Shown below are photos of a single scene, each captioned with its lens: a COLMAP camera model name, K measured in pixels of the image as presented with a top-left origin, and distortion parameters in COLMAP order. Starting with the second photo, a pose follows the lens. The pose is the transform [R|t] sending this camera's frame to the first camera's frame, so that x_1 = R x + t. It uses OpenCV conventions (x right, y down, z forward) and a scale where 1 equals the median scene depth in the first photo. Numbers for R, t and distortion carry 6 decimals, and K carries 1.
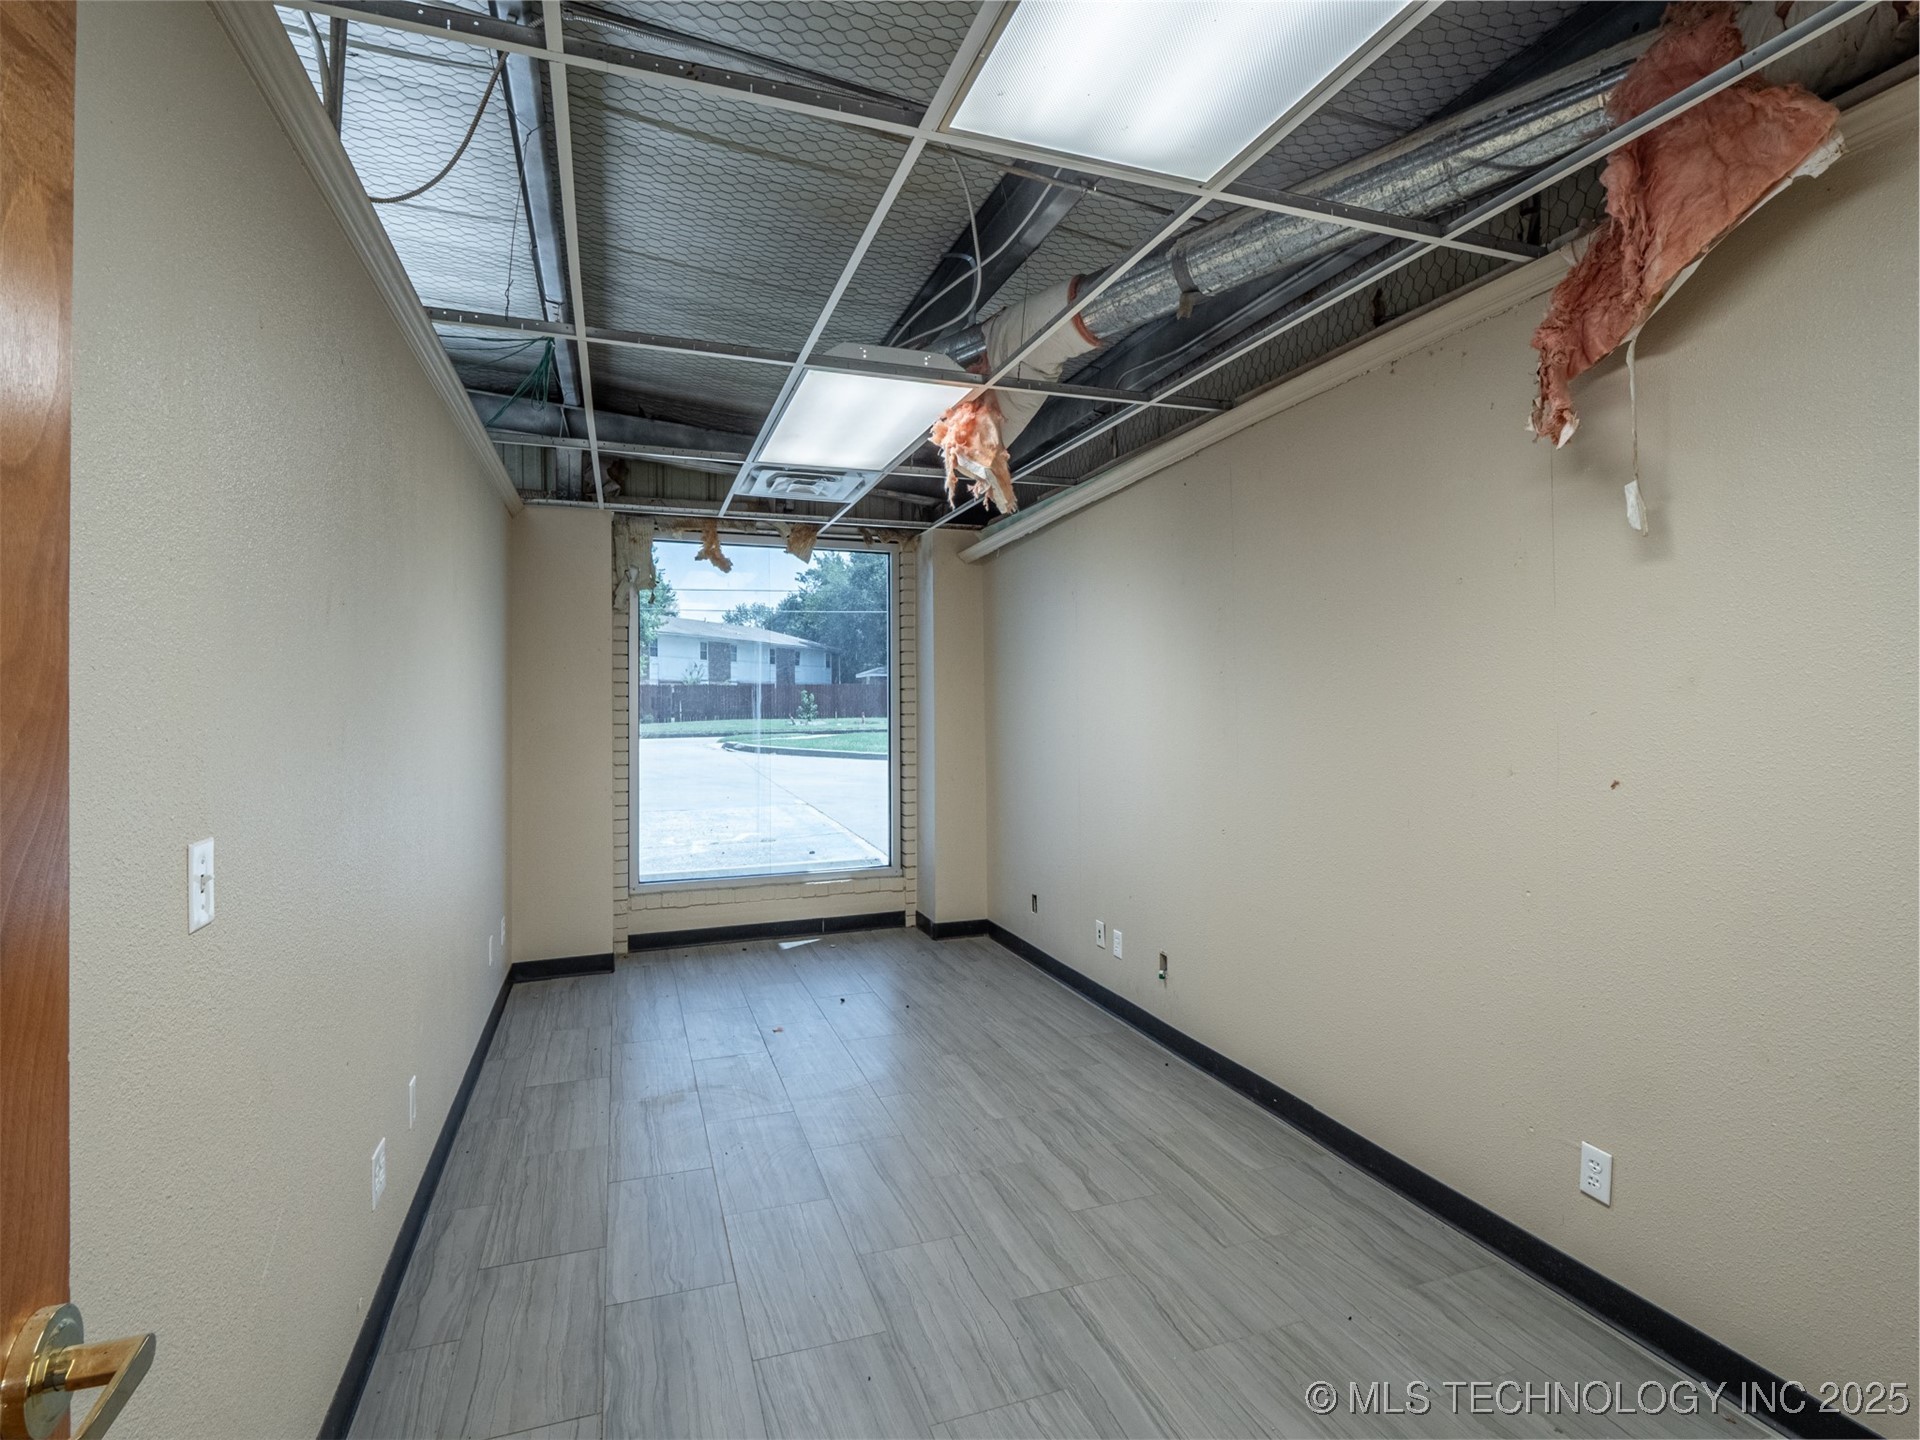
lens RADIAL K [[936.2, 0, 957.3], [0, 936.2, 712.1], [0, 0, 1]] dist [-0.002522, -0.000314]
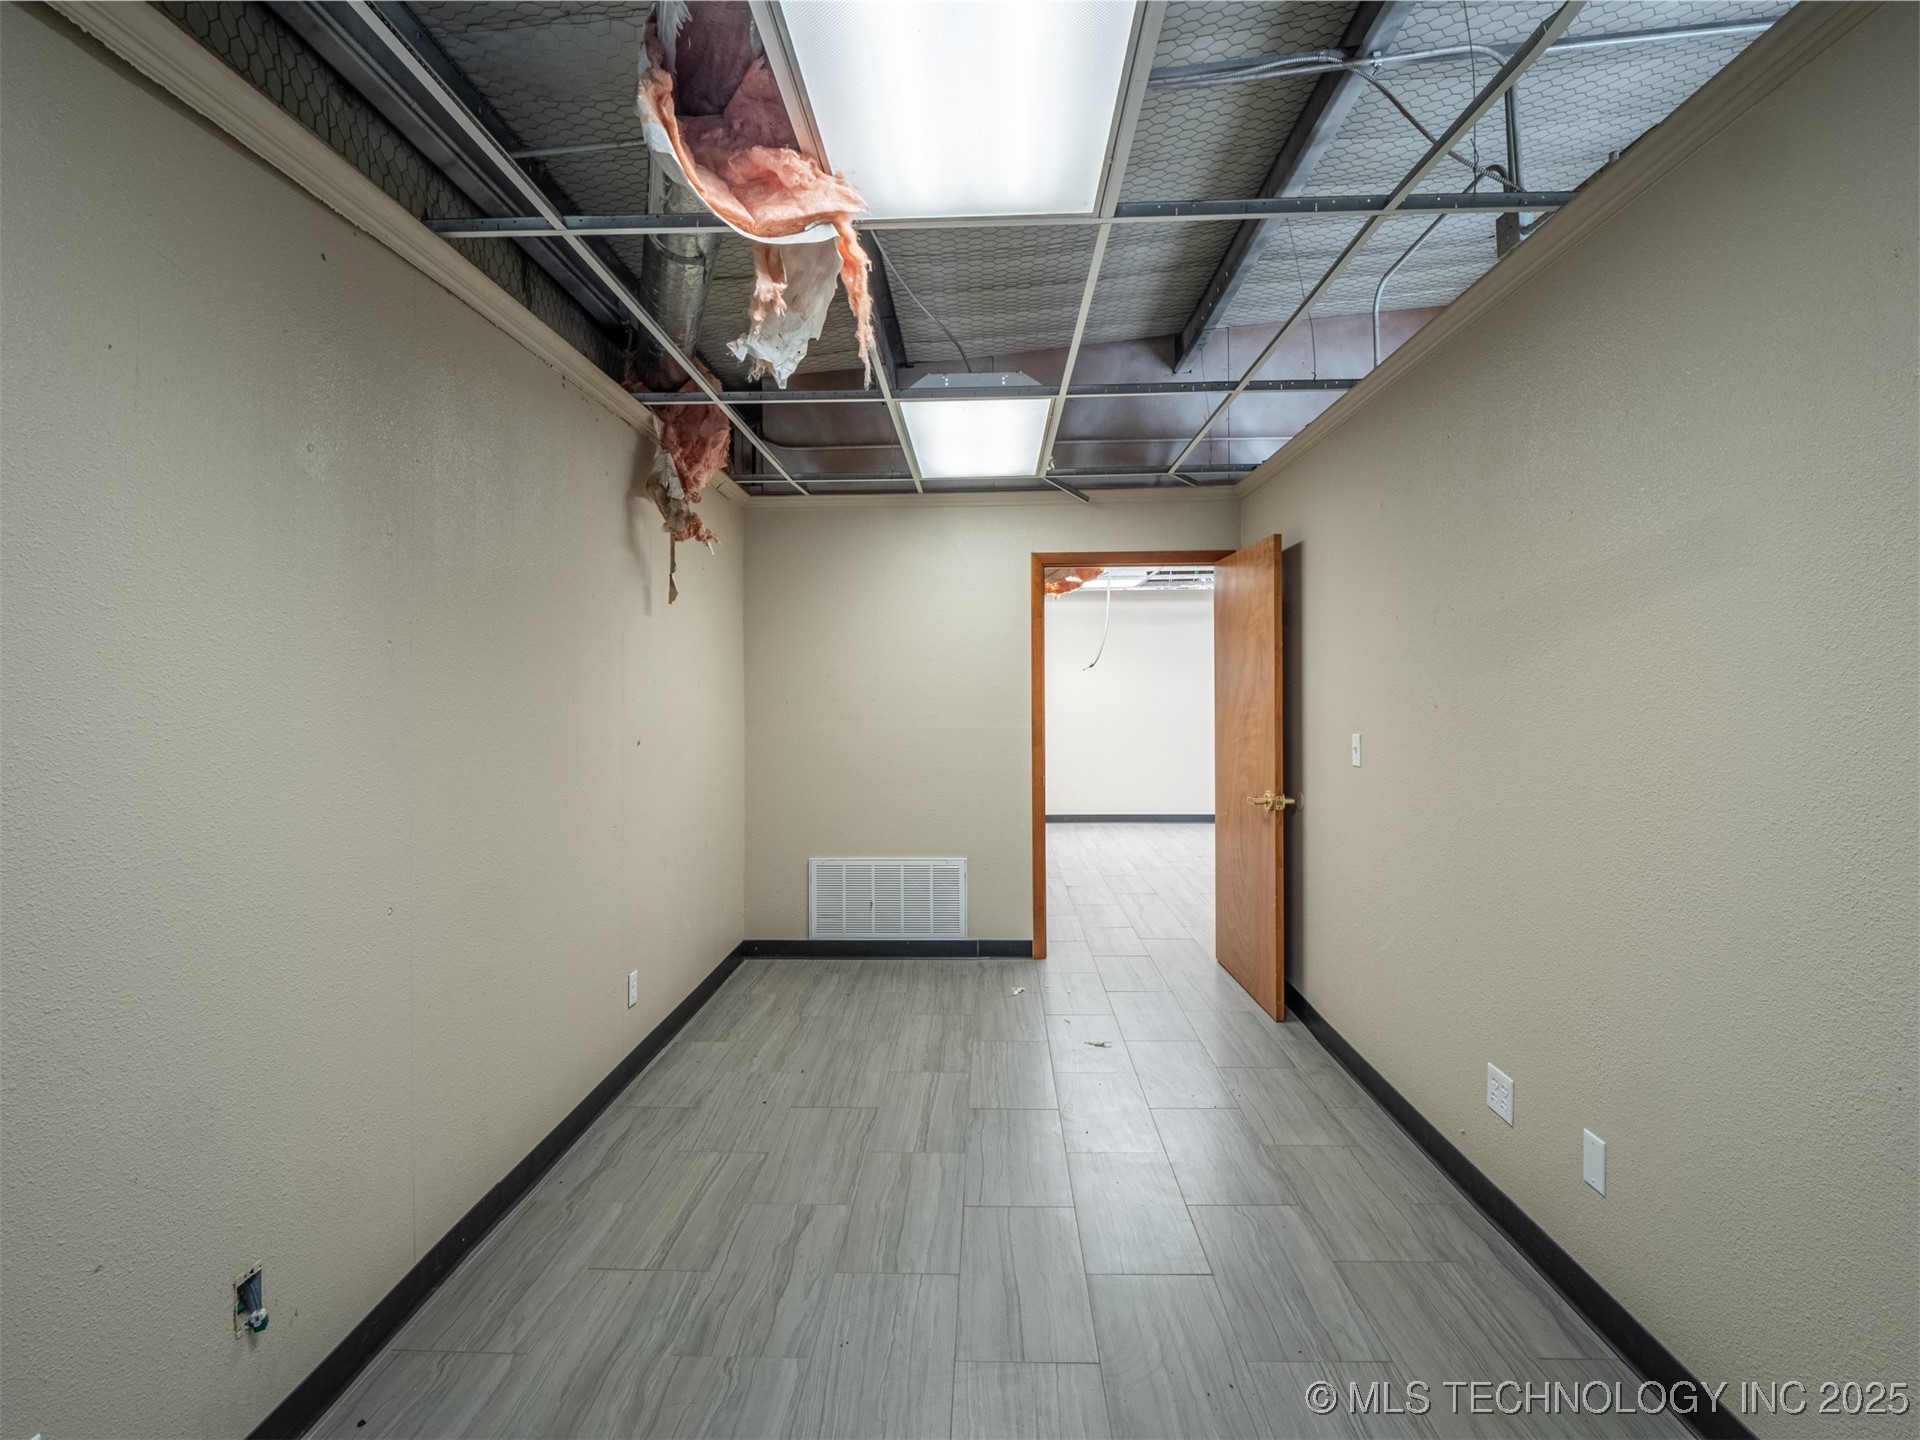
lens RADIAL K [[936.2, 0, 956.0], [0, 936.2, 710.2], [0, 0, 1]] dist [-0.002522, -0.000314]
pose [[-0.927667, 0.007411, 0.373335, -0.354478], [0.015960, 0.999676, 0.019813, -0.004620], [-0.373067, 0.024338, -0.927485, 1.865978]]
